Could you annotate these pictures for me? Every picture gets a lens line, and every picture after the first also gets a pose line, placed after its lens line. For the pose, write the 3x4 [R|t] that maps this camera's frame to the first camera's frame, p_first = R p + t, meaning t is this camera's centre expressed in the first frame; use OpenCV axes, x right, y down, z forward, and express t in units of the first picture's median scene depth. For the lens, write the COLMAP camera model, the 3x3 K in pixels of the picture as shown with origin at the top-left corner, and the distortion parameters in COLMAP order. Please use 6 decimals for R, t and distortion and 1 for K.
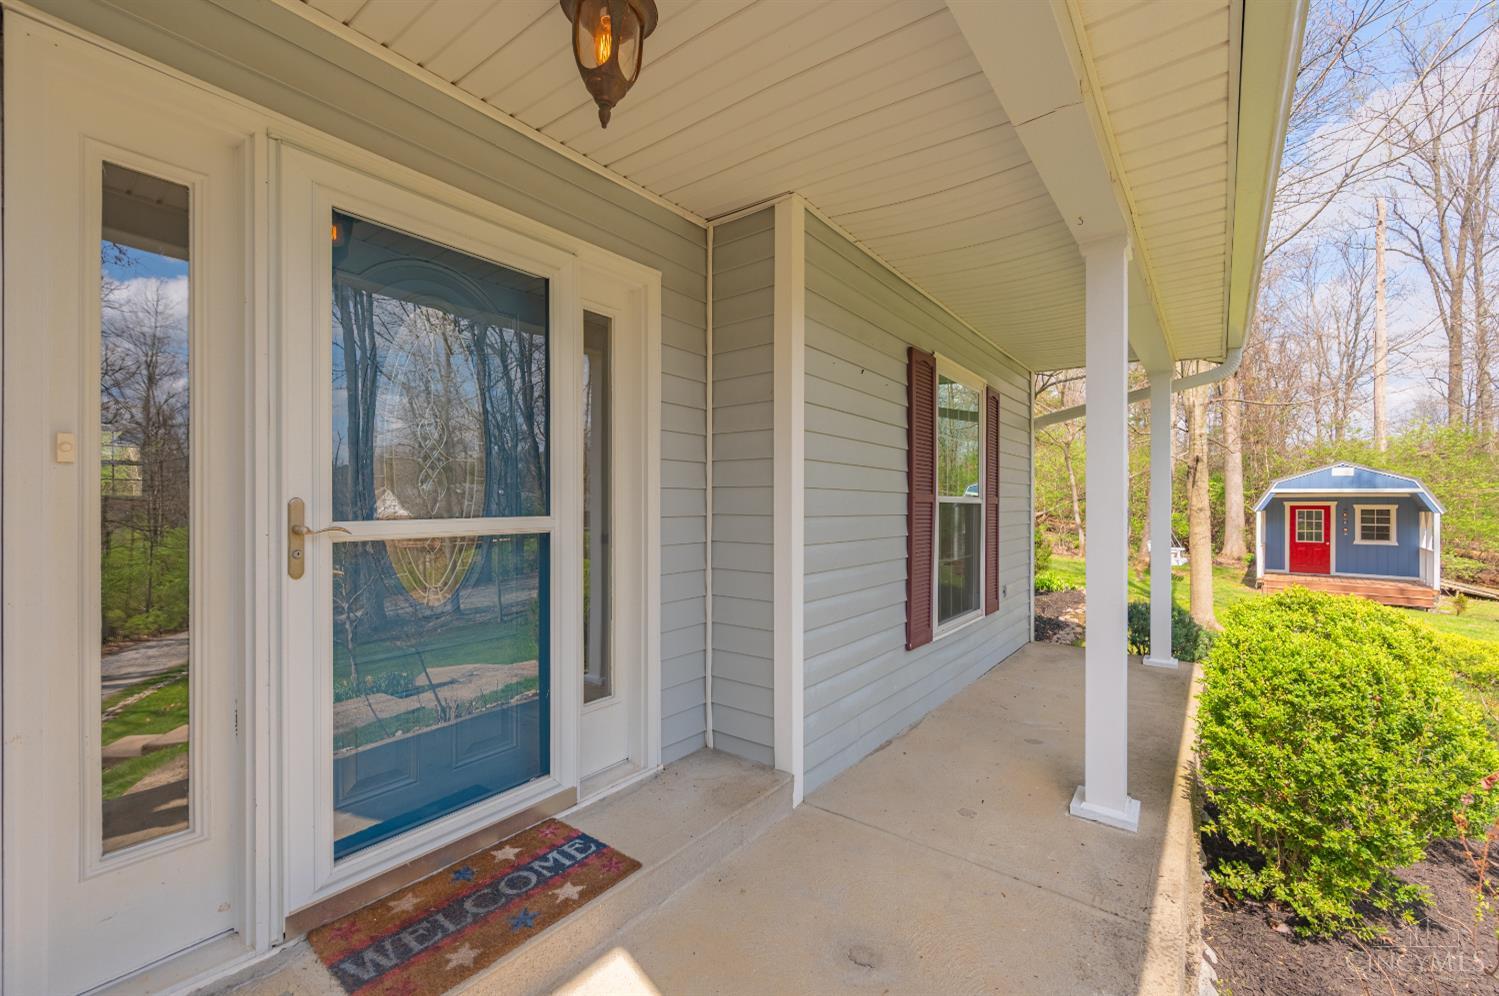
lens RADIAL K [[624.3, 0, 749.5], [0, 624.3, 498.0], [0, 0, 1]] dist [-0.000426, -0.000134]
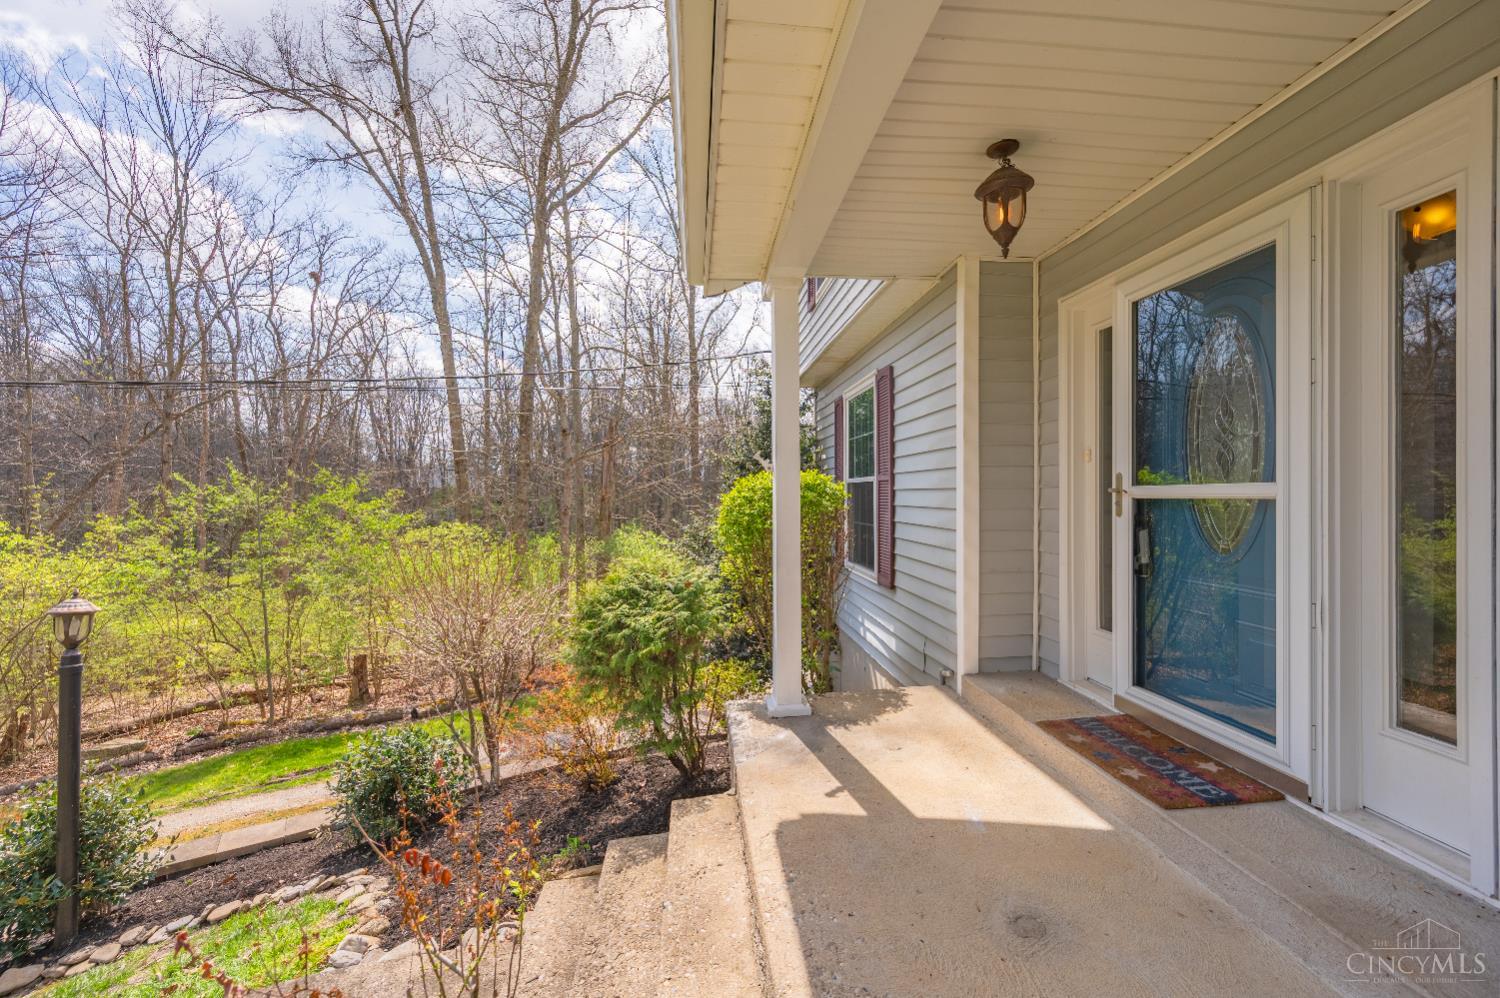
lens RADIAL K [[624.8, 0, 750.0], [0, 624.8, 499.0], [0, 0, 1]] dist [-0.000426, -0.000134]
pose [[-0.745868, 0.003574, -0.666084, 1.206177], [0.006481, 0.999977, -0.001892, 0.065581], [0.666062, -0.005729, -0.745874, 1.503195]]
